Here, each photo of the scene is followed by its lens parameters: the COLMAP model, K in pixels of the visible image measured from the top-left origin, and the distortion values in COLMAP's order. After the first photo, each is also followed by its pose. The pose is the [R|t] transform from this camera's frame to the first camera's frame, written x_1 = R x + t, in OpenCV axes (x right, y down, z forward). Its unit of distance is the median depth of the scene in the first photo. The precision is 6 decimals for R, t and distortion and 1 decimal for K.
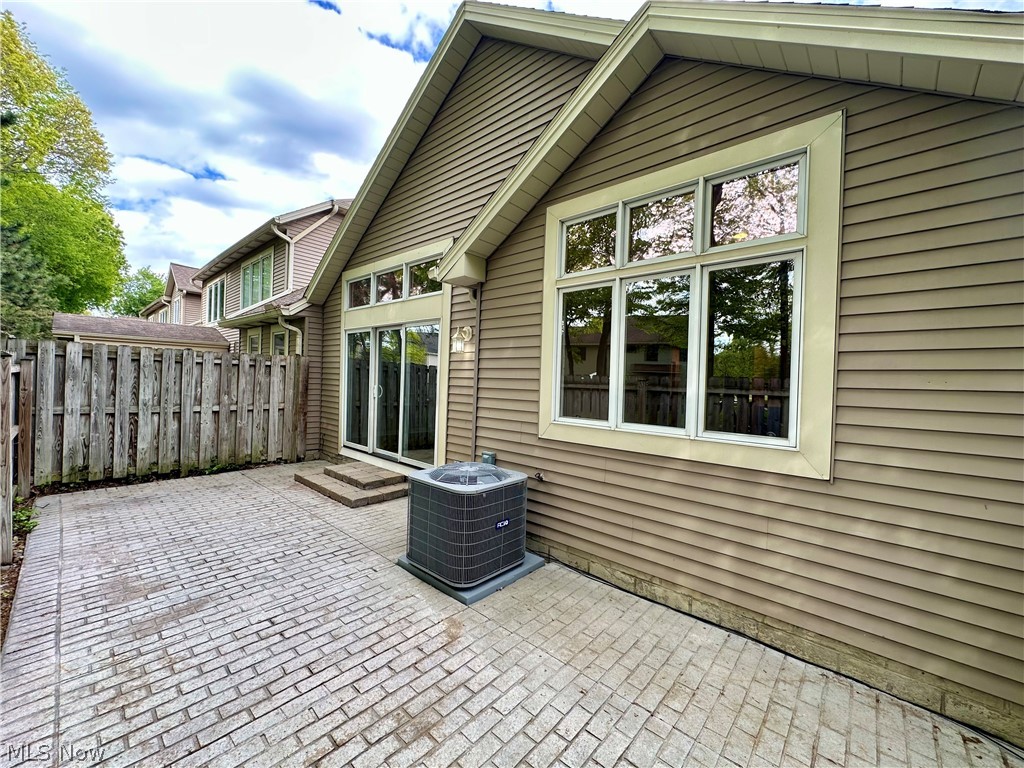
lens RADIAL K [[407.3, 0, 515.5], [0, 407.3, 381.1], [0, 0, 1]] dist [-0.006190, 0.001278]
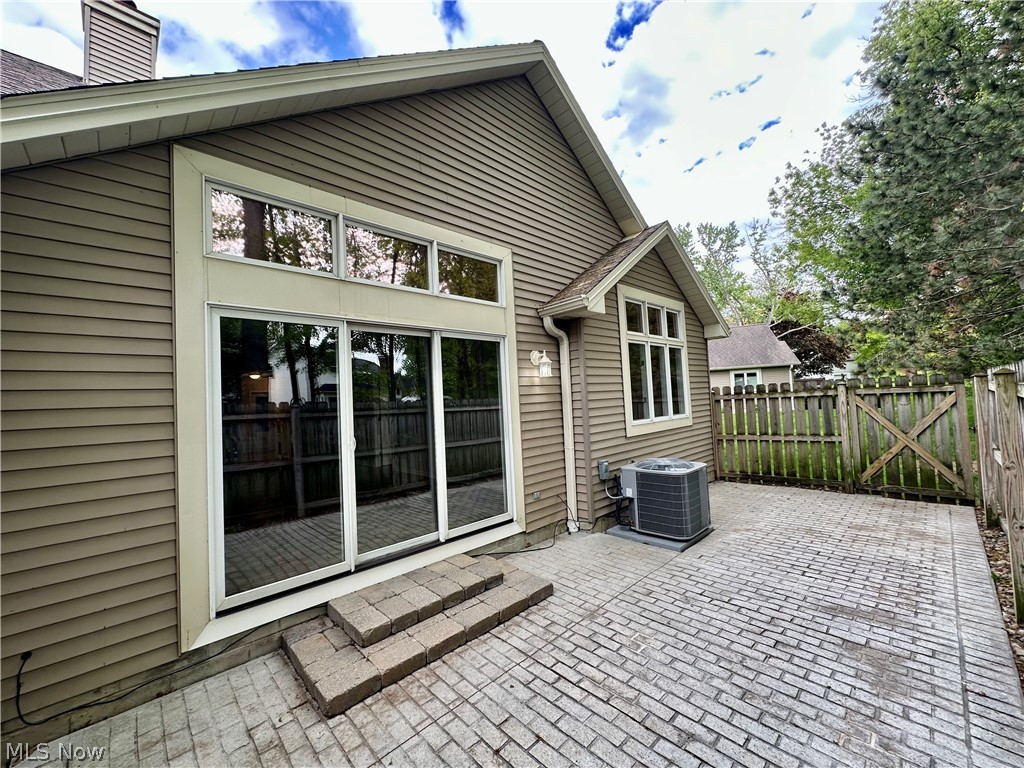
lens RADIAL K [[407.3, 0, 508.7], [0, 407.3, 384.7], [0, 0, 1]] dist [-0.006190, 0.001278]
pose [[0.081446, 0.004536, 0.996667, -1.902918], [0.054310, 0.998484, -0.008983, -0.081279], [-0.995197, 0.054861, 0.081076, 1.710657]]
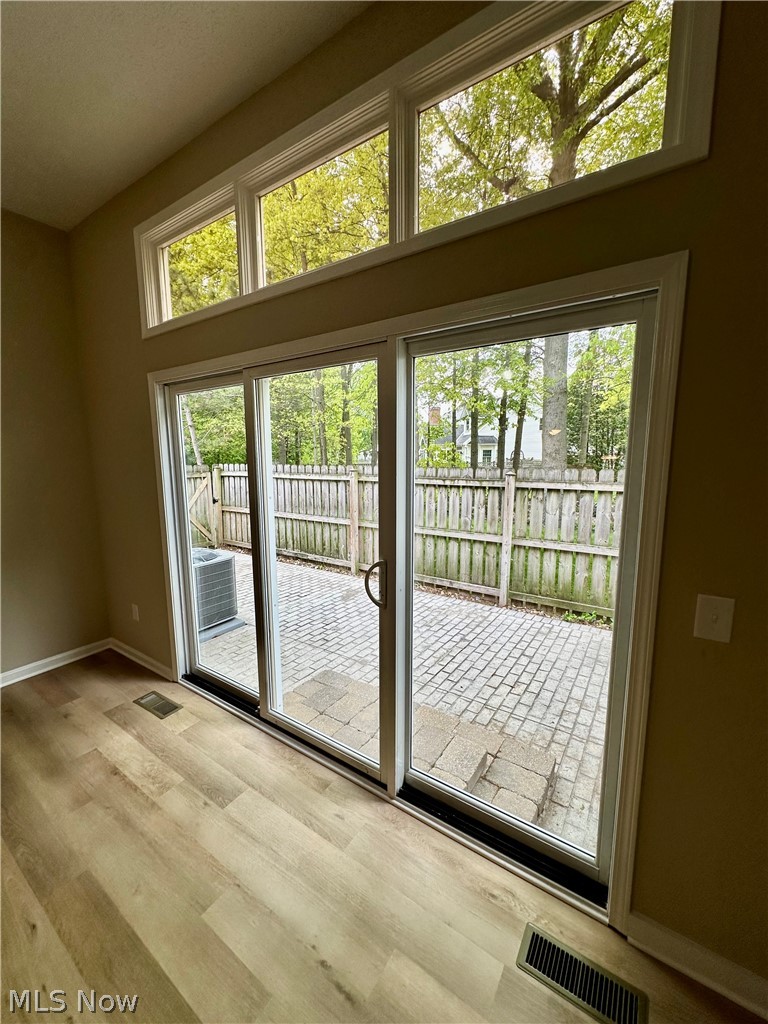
lens RADIAL K [[407.3, 0, 385.9], [0, 407.3, 514.2], [0, 0, 1]] dist [-0.006190, 0.001278]
pose [[-0.989755, -0.006505, -0.142626, -0.683469], [-0.026758, 0.989712, 0.140549, -0.135717], [0.140244, 0.142925, -0.979747, 2.865988]]
